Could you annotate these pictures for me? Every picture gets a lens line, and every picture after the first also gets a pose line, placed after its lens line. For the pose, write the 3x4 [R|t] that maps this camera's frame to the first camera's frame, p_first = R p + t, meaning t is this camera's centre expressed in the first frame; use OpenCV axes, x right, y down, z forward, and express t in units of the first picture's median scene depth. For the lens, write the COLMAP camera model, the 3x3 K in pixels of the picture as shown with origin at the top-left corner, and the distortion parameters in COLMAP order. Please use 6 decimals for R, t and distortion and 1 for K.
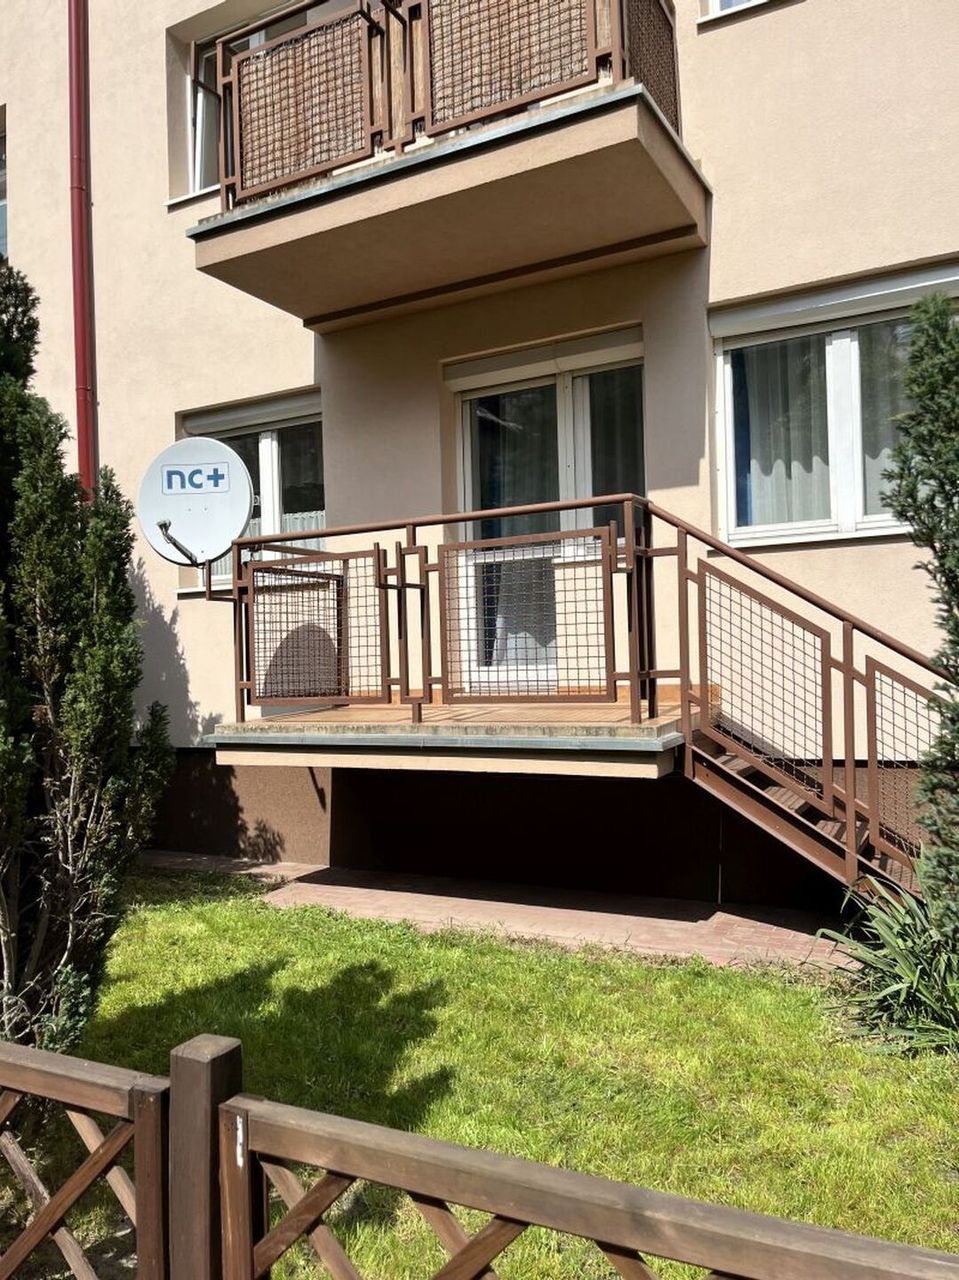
lens RADIAL K [[979.2, 0, 479.2], [0, 979.2, 640.0], [0, 0, 1]] dist [-0.003614, -0.001277]
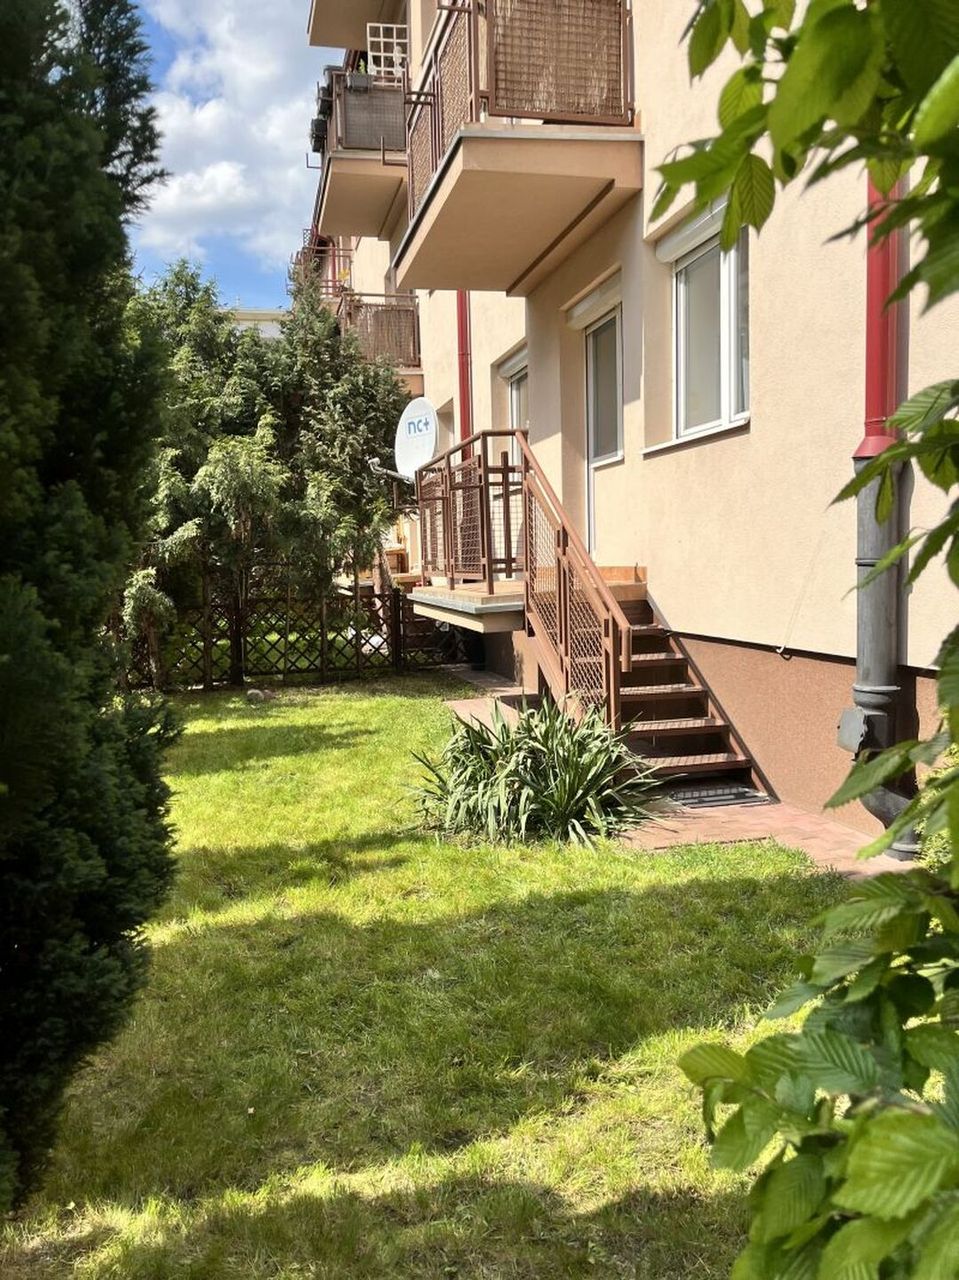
lens RADIAL K [[979.2, 0, 479.2], [0, 979.2, 641.3], [0, 0, 1]] dist [-0.003614, -0.001277]
pose [[0.664799, 0.086928, -0.741947, 0.906717], [0.013092, 0.991698, 0.127920, -0.028795], [0.746908, -0.094754, 0.658142, 0.054221]]
